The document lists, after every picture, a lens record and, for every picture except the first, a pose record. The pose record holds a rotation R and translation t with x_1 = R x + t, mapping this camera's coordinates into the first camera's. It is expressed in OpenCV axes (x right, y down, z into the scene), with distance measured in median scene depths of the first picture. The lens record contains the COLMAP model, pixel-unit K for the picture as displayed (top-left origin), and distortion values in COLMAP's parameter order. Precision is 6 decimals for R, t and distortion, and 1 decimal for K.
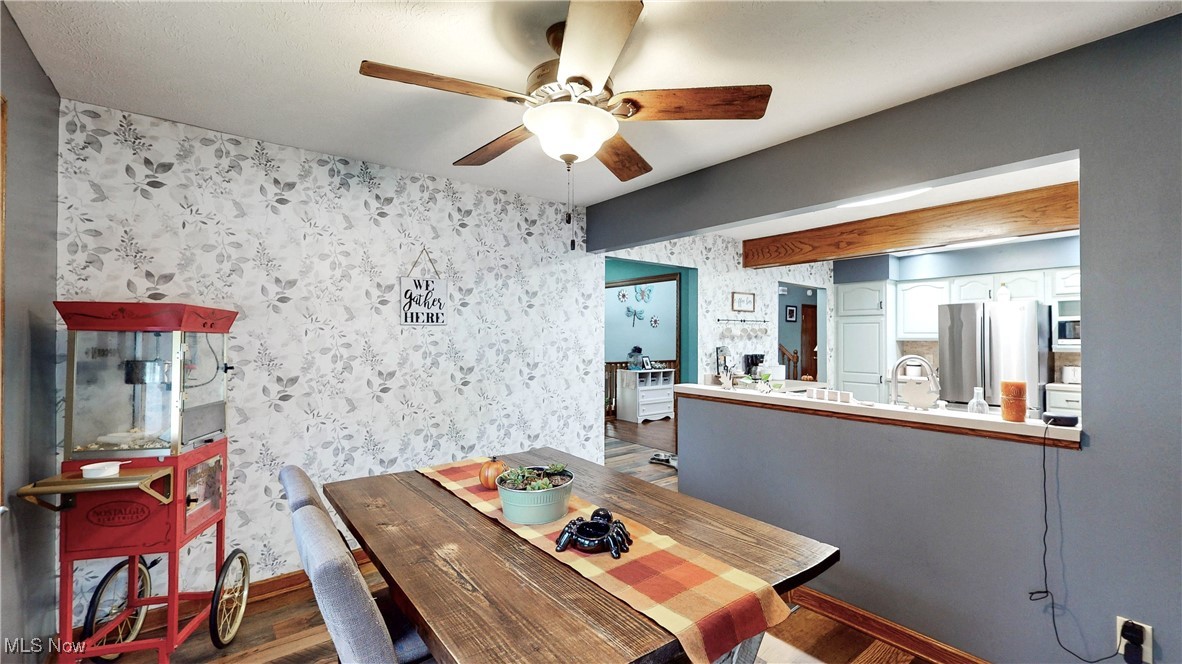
lens RADIAL K [[481.6, 0, 594.4], [0, 481.6, 330.3], [0, 0, 1]] dist [-0.000178, -0.000082]
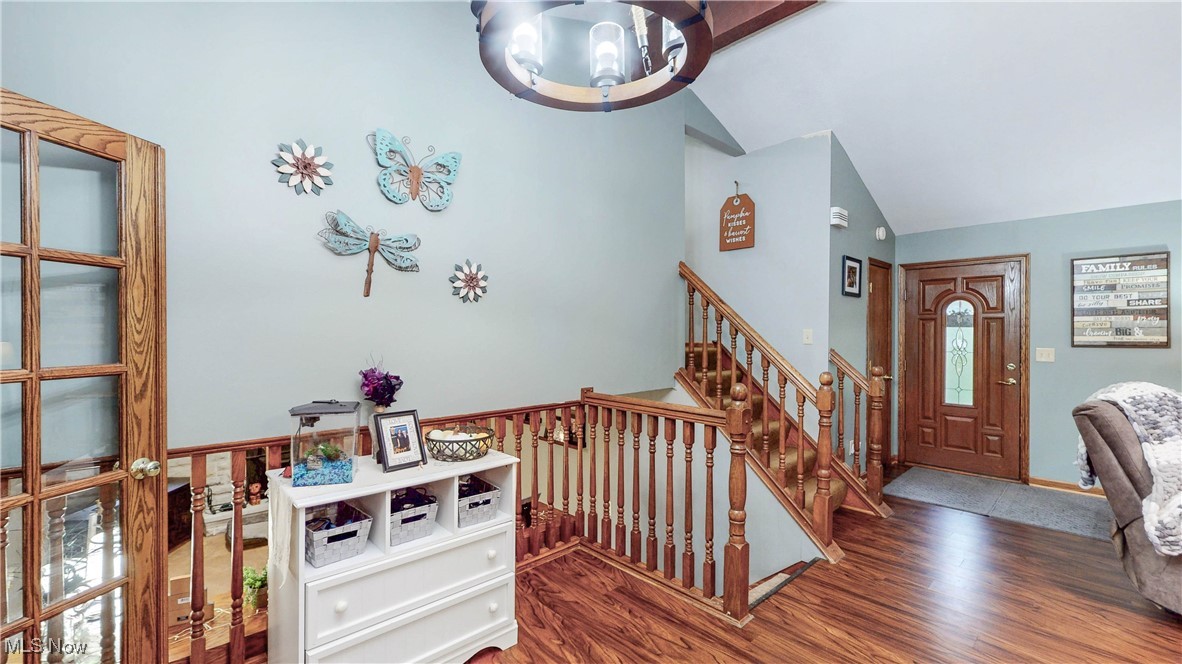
lens RADIAL K [[481.6, 0, 592.5], [0, 481.6, 333.3], [0, 0, 1]] dist [-0.000178, -0.000082]
pose [[0.997255, -0.004132, 0.073929, 0.178180], [0.003230, 0.999919, 0.012315, 0.010324], [-0.073974, -0.012042, 0.997187, 0.700855]]
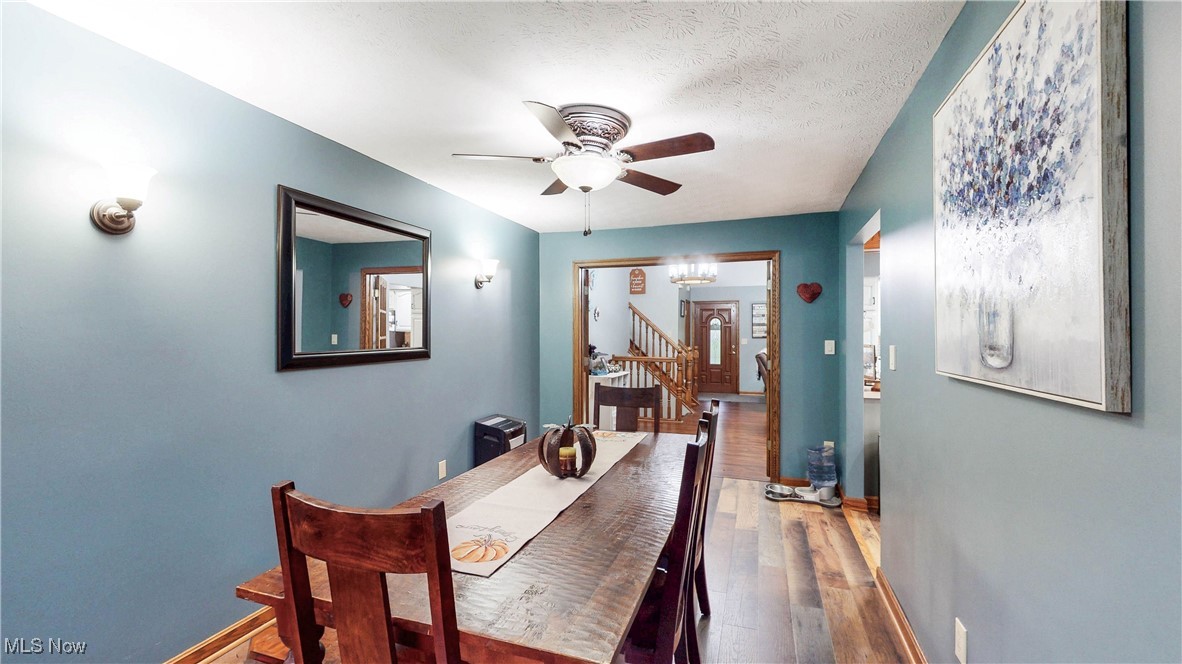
lens RADIAL K [[481.6, 0, 591.2], [0, 481.6, 329.1], [0, 0, 1]] dist [-0.000178, -0.000082]
pose [[0.848504, 0.000175, 0.529189, -0.303152], [-0.001013, 0.999999, 0.001293, 0.007371], [-0.529188, -0.001633, 0.848503, 0.323234]]
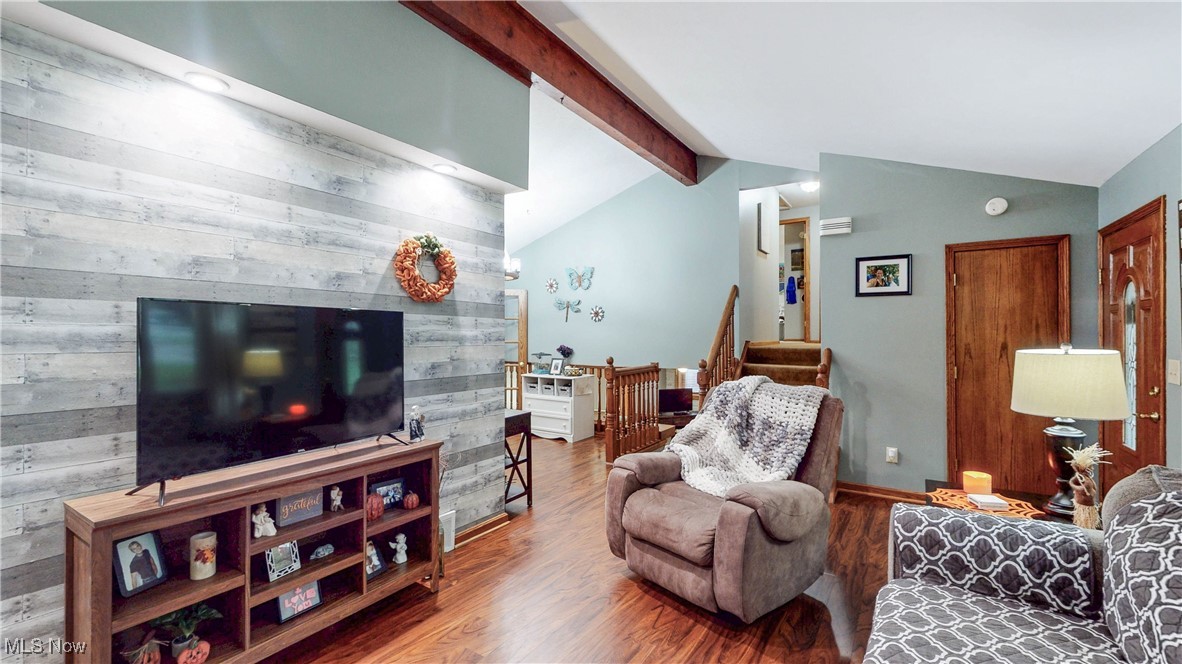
lens RADIAL K [[481.6, 0, 597.5], [0, 481.6, 335.2], [0, 0, 1]] dist [-0.000178, -0.000082]
pose [[0.335955, -0.013285, -0.941784, 0.835882], [-0.001038, 0.999895, -0.014475, 0.026243], [0.941877, 0.005840, 0.335906, 0.746754]]
